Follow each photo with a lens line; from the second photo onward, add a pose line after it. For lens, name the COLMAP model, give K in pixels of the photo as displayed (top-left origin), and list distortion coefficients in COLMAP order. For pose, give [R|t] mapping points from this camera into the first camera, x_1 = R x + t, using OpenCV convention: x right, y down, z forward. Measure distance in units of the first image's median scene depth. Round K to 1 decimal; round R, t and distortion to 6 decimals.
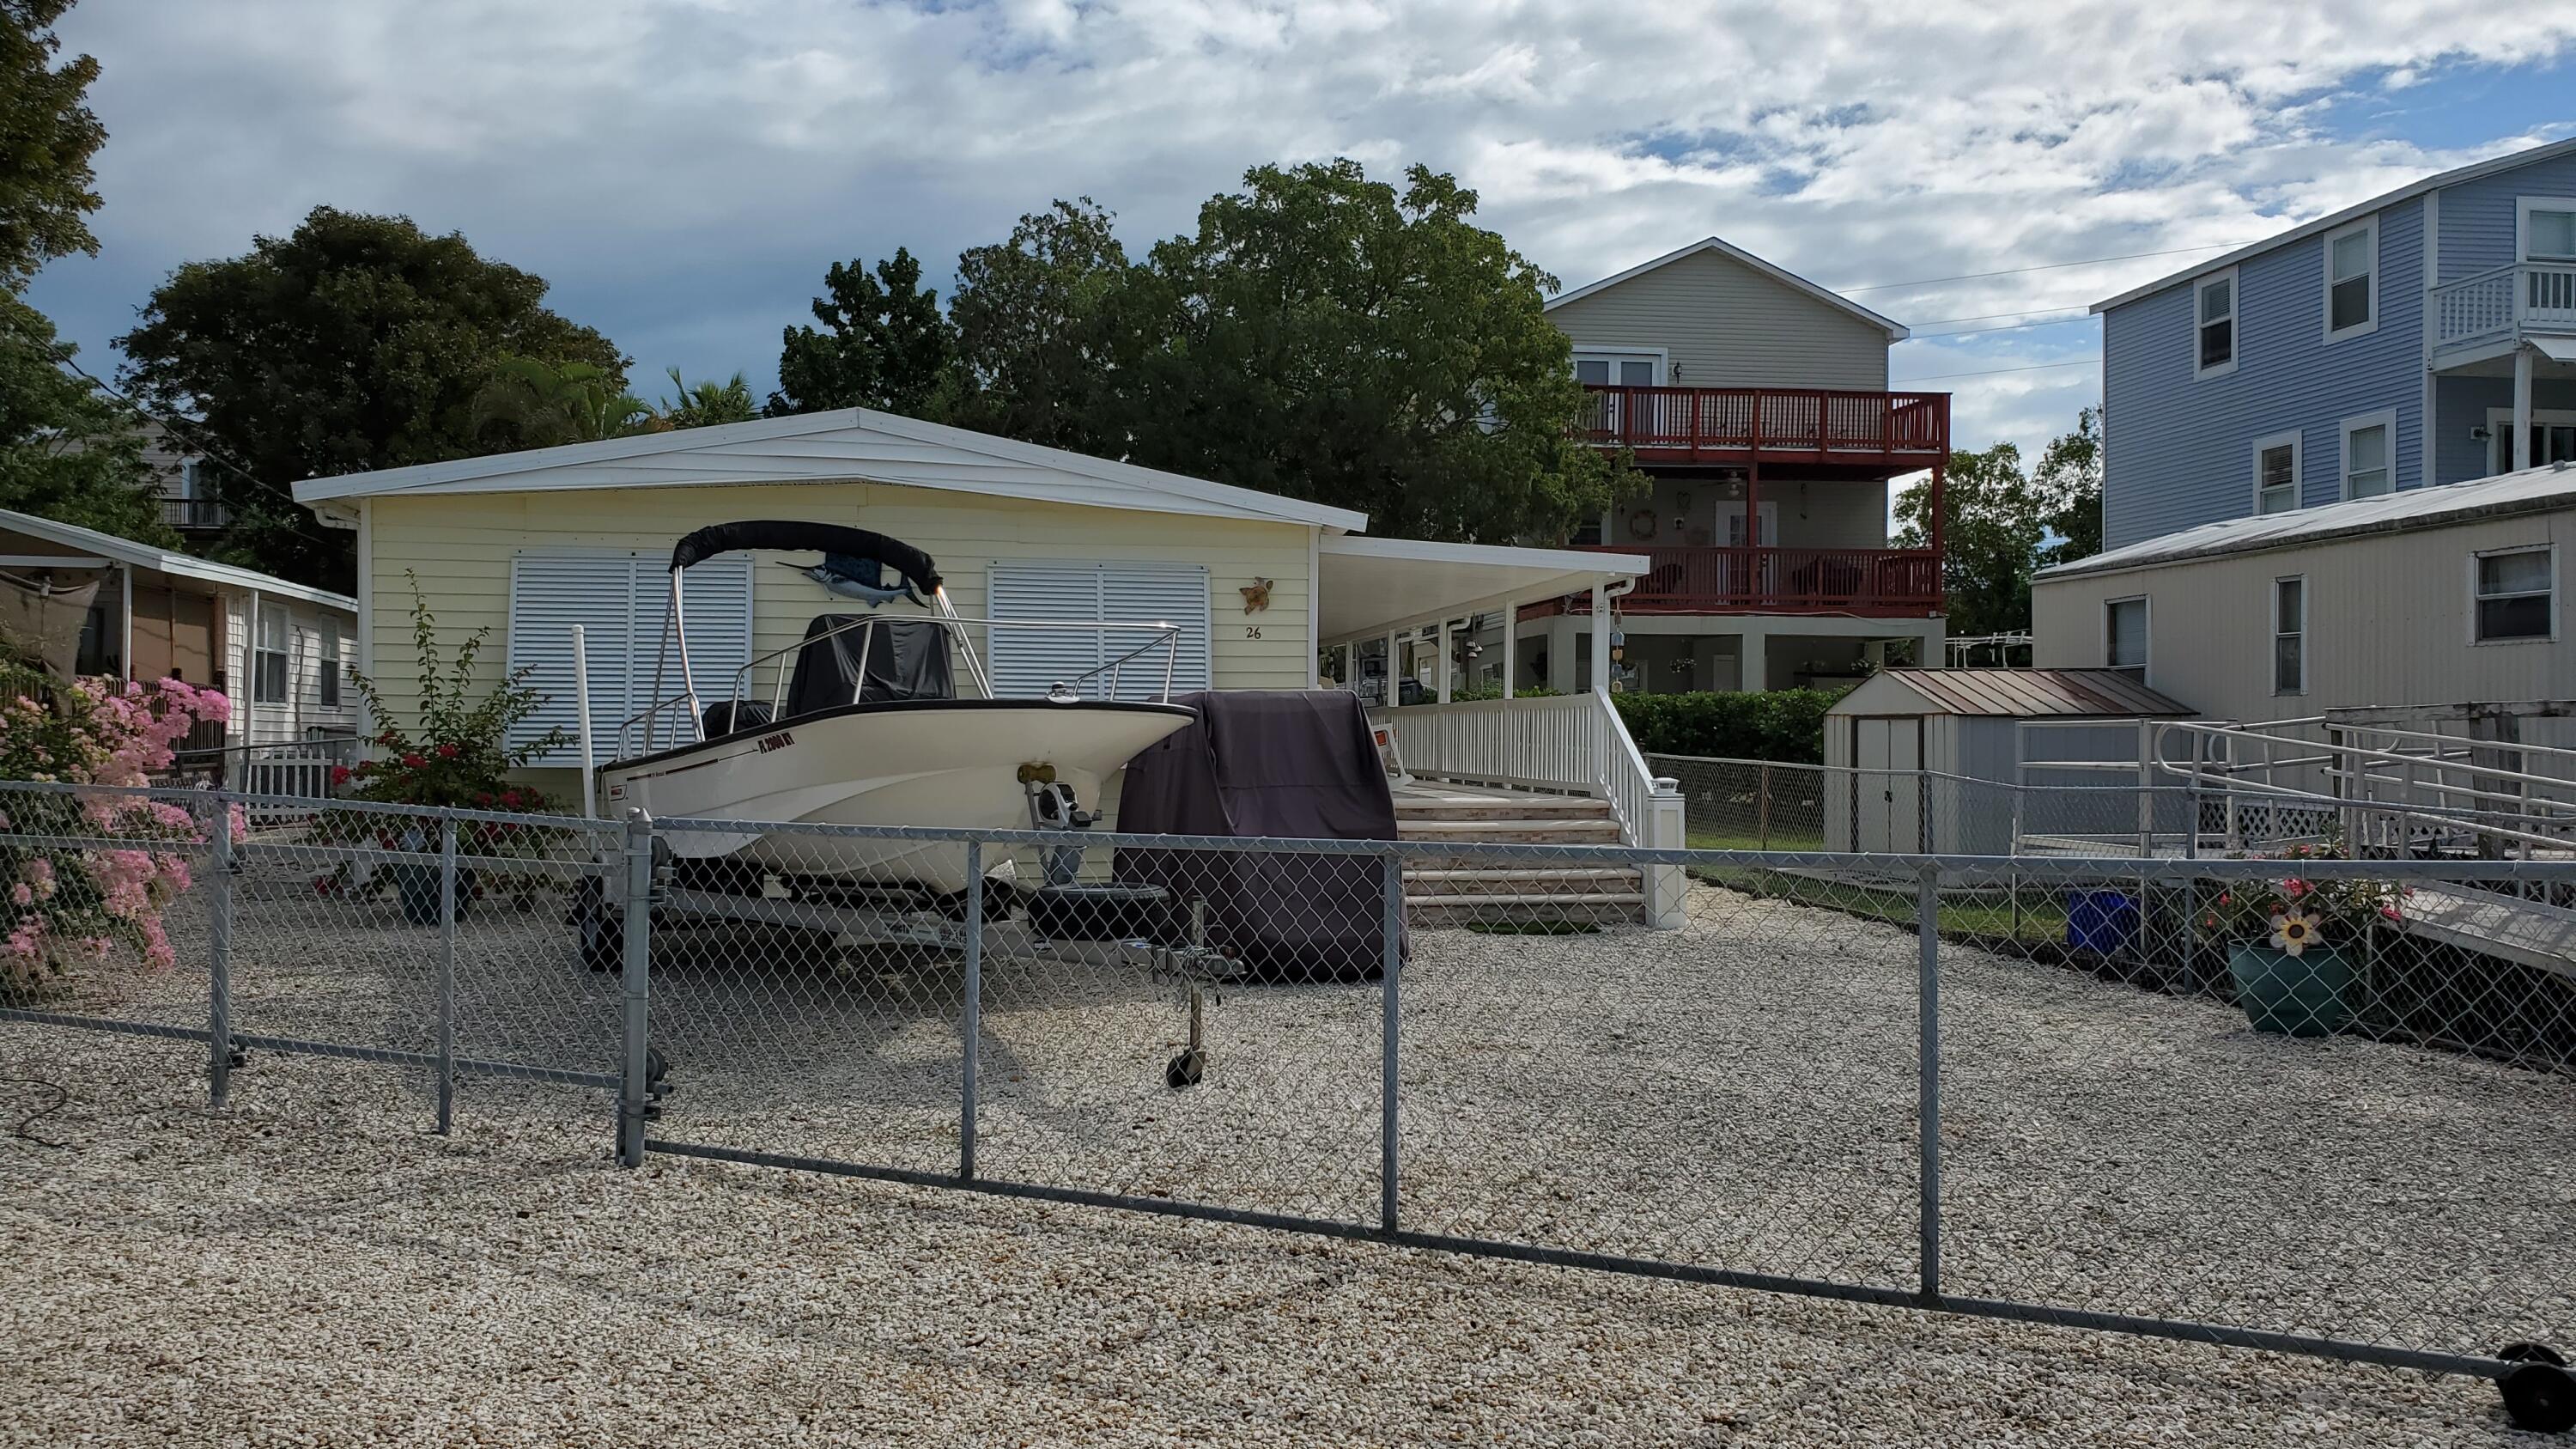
lens RADIAL K [[2110.2, 0, 1288.0], [0, 2110.2, 724.5], [0, 0, 1]] dist [0.000263, -0.000445]
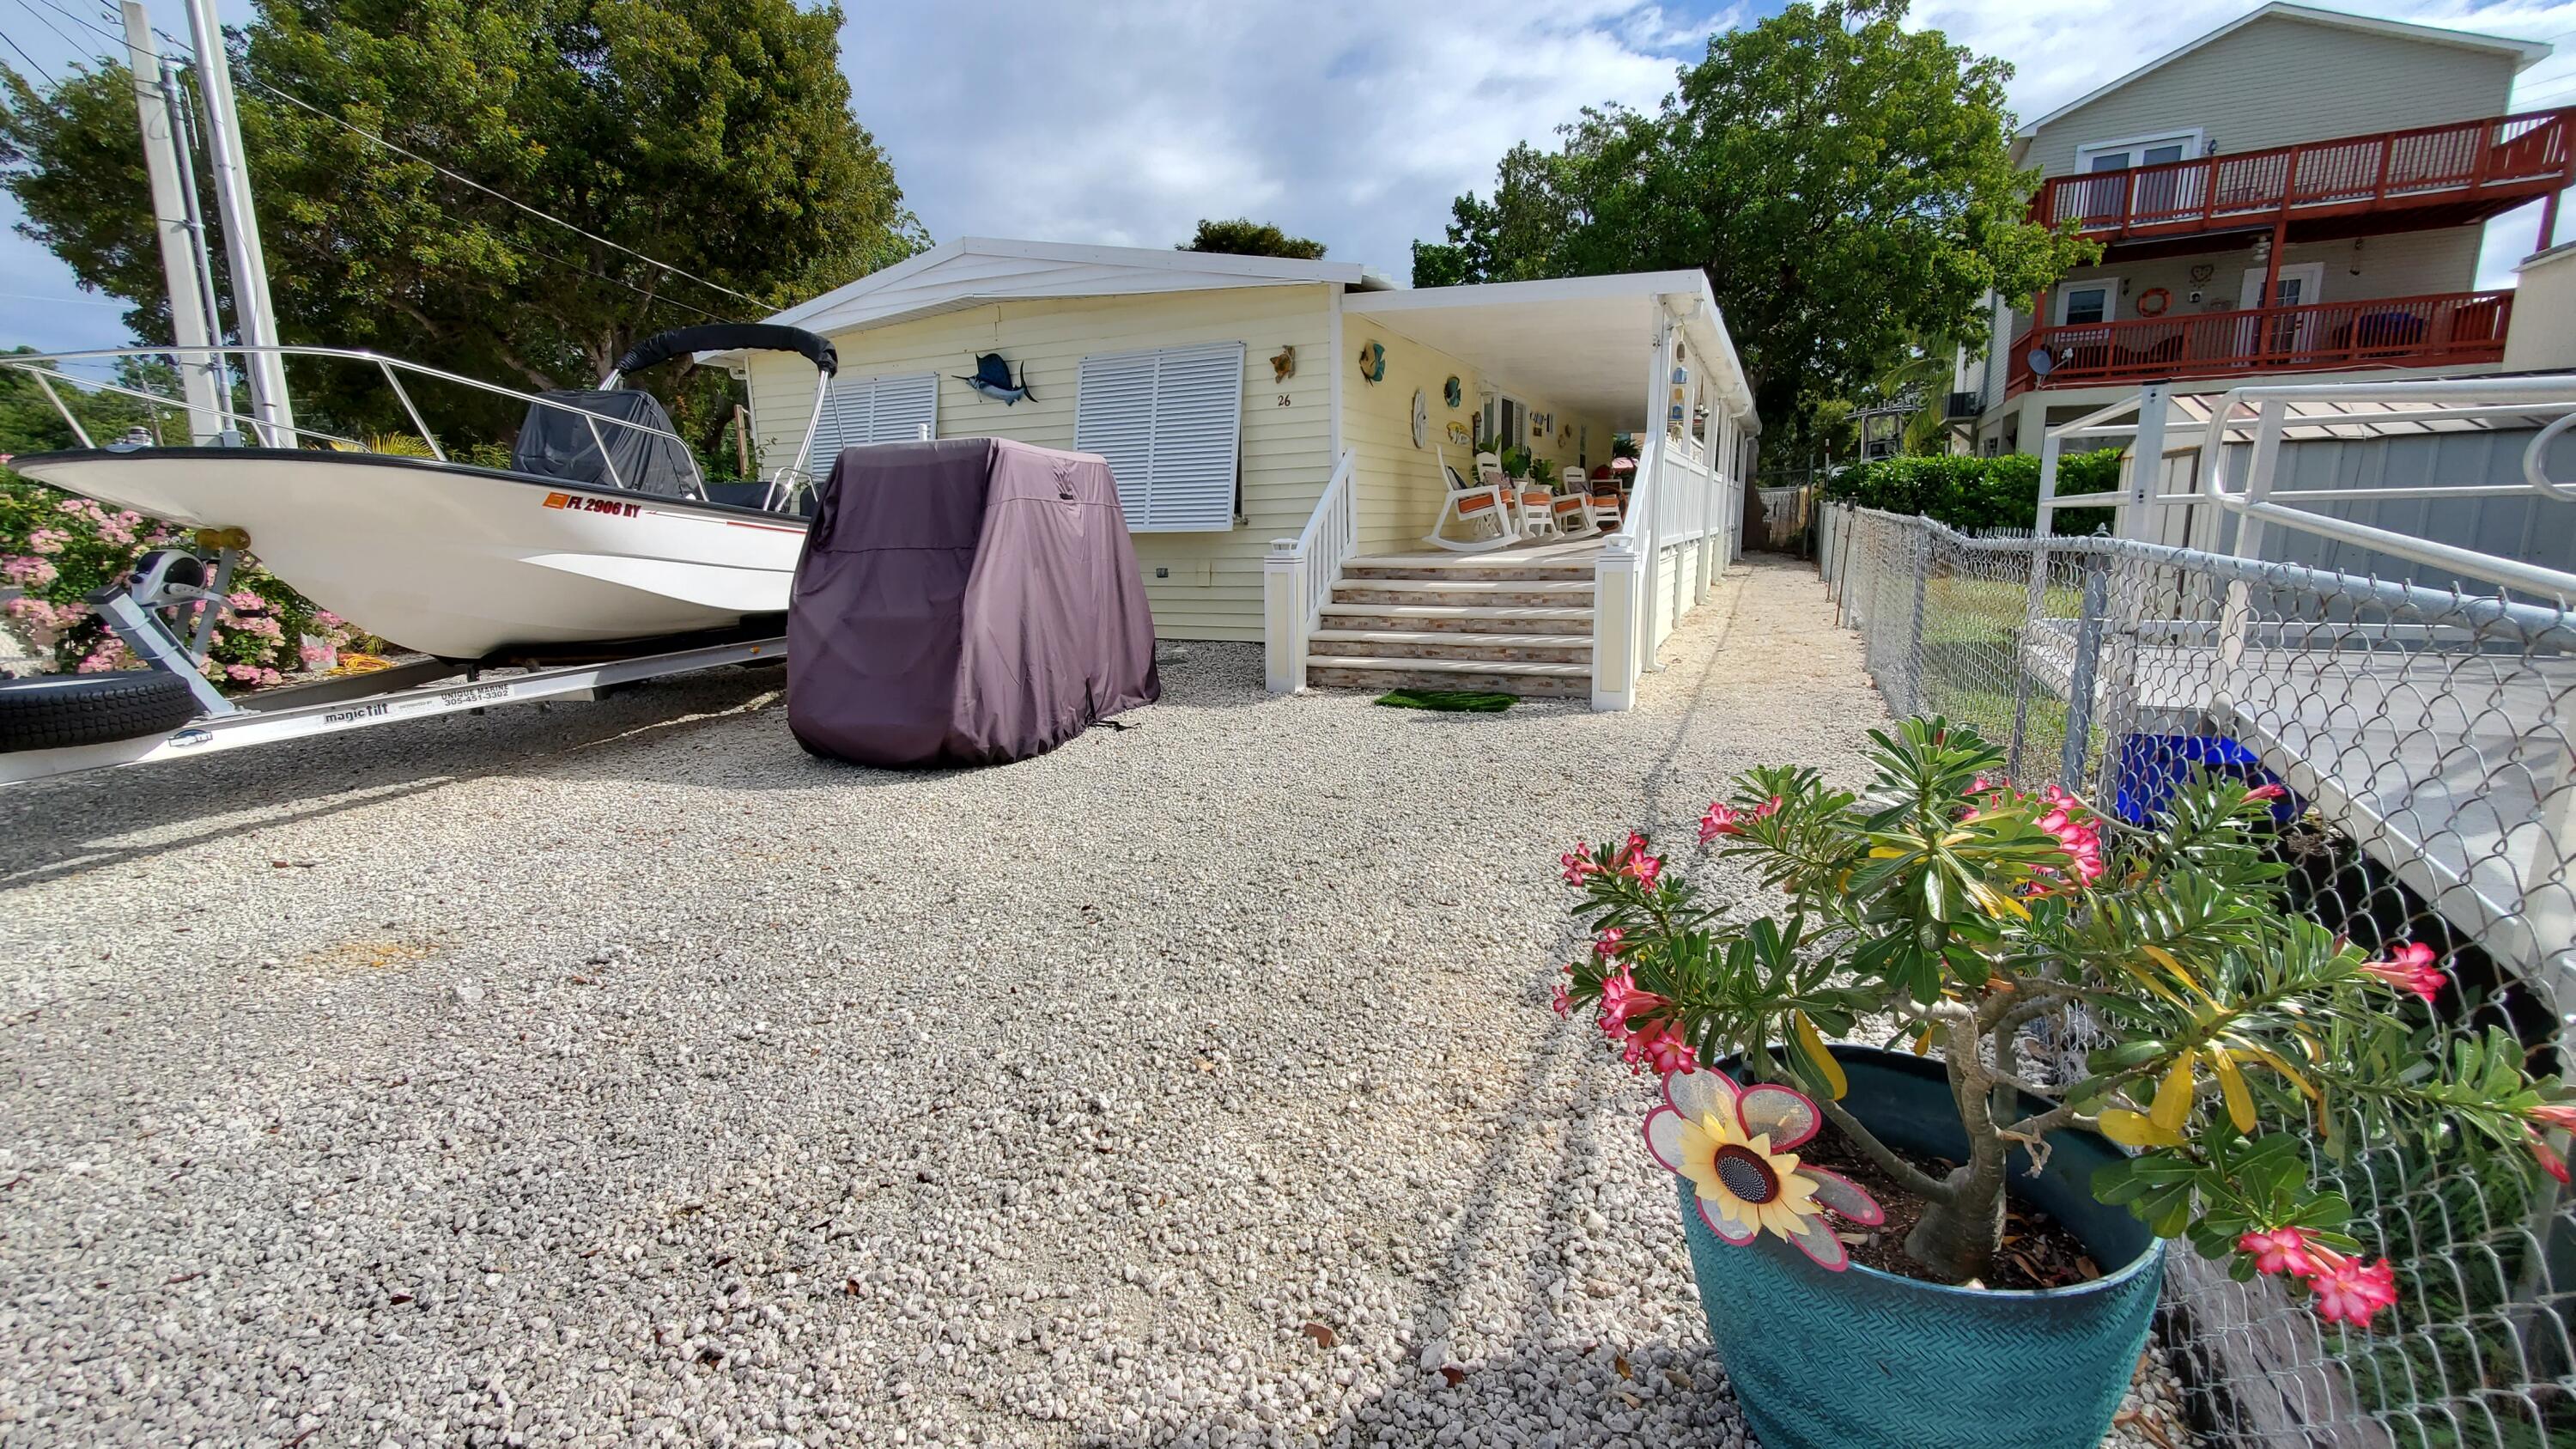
lens RADIAL K [[1019.2, 0, 1282.3], [0, 1019.2, 705.7], [0, 0, 1]] dist [0.013202, -0.003673]
pose [[0.809681, 0.082165, -0.581089, 0.134391], [0.028476, 0.983484, 0.178741, 0.007205], [0.586179, -0.161271, 0.793969, 0.259123]]
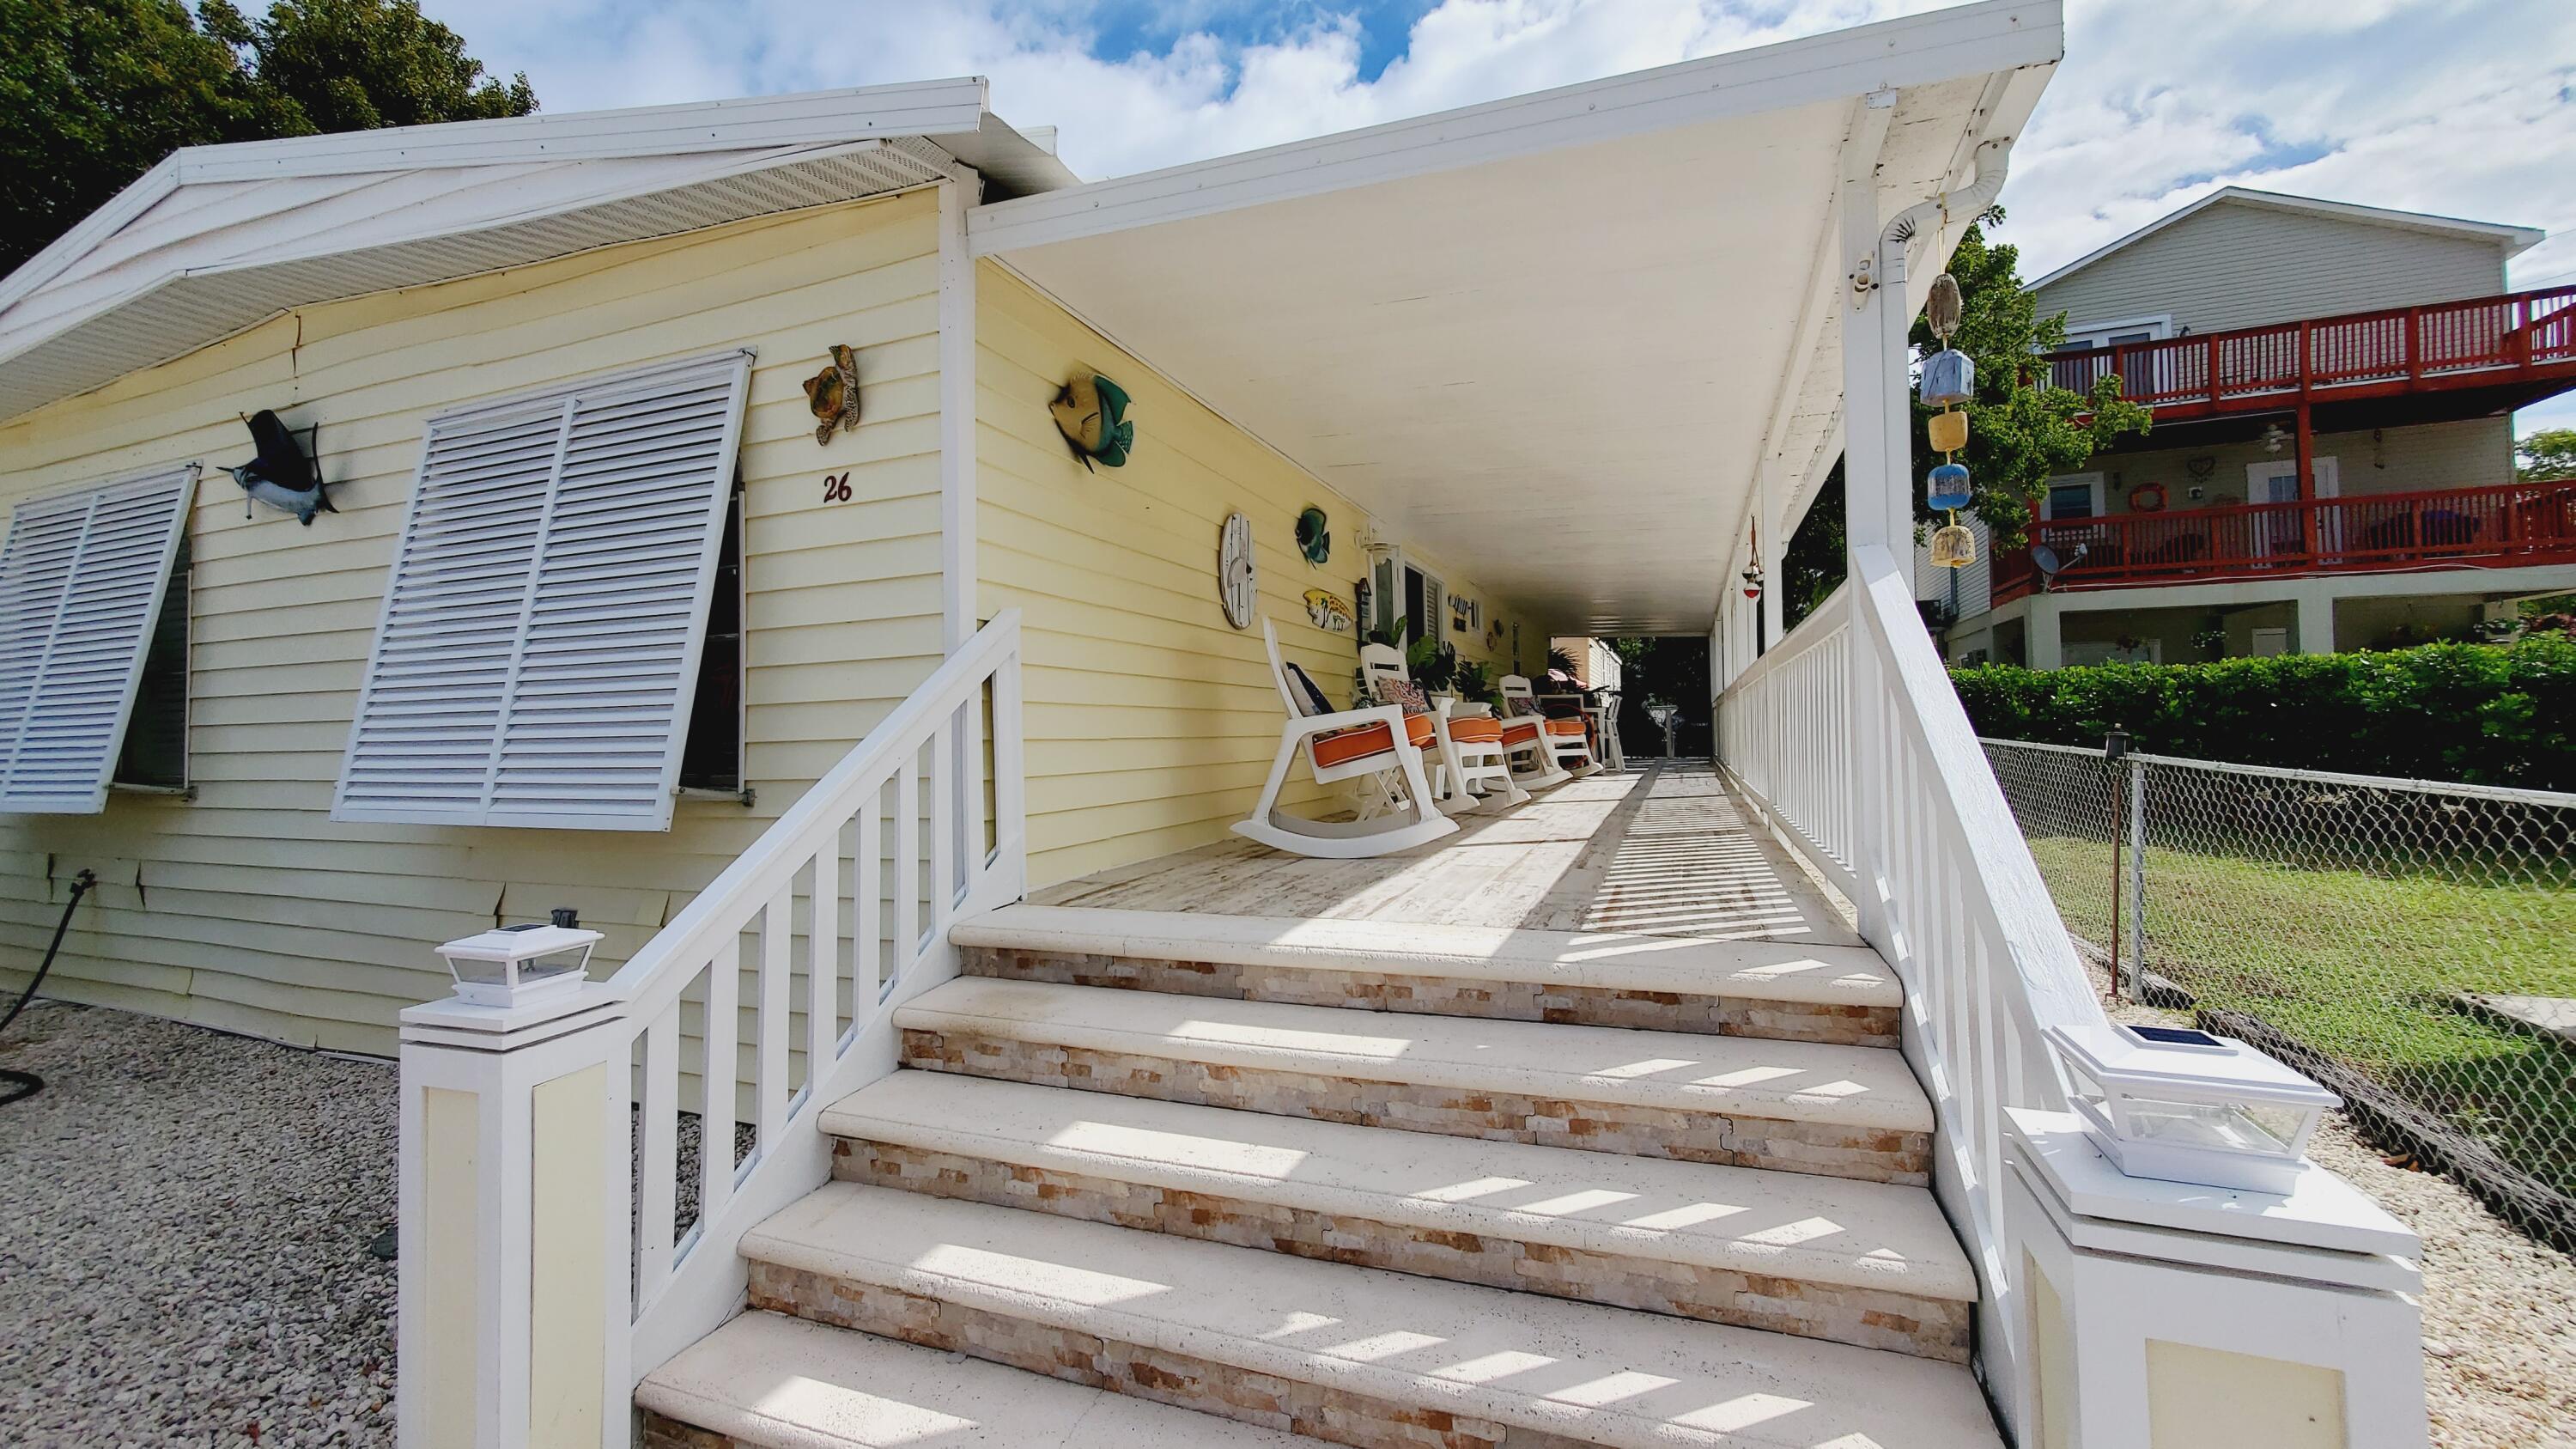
lens RADIAL K [[1019.2, 0, 1282.3], [0, 1019.2, 705.7], [0, 0, 1]] dist [0.013202, -0.003673]
pose [[0.854783, -0.034750, -0.517821, 0.071615], [0.026435, 0.999376, -0.023429, 0.002370], [0.518312, 0.006338, 0.855168, 0.400812]]
